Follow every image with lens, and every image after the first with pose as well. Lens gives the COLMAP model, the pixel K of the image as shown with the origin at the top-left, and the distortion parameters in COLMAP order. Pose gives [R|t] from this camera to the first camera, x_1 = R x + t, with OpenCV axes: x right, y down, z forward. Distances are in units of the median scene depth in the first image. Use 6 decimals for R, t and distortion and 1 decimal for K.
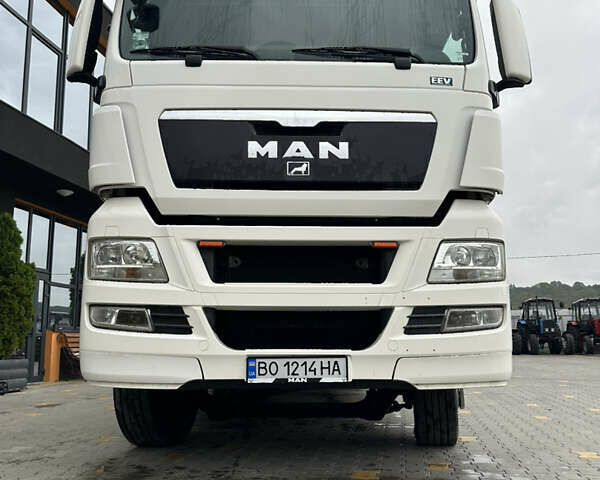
lens RADIAL K [[568.8, 0, 299.5], [0, 568.8, 240.8], [0, 0, 1]] dist [0.007893, -0.015089]
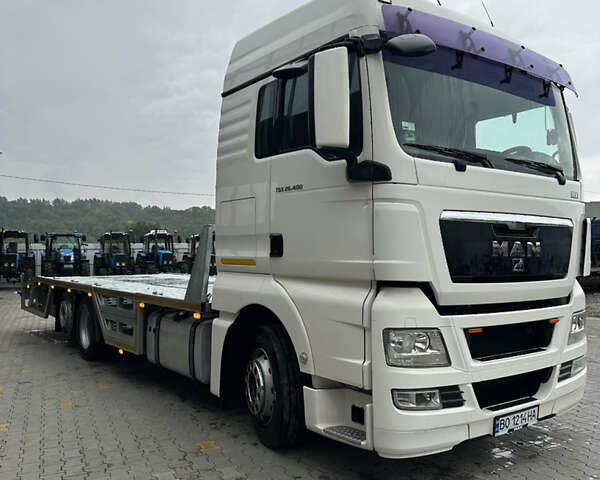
lens RADIAL K [[568.8, 0, 299.5], [0, 568.8, 240.8], [0, 0, 1]] dist [0.007893, -0.015089]
pose [[0.825384, 0.014268, 0.564392, -1.153330], [-0.108492, 0.985057, 0.133759, -0.304980], [-0.554050, -0.171635, 0.814598, 0.253047]]
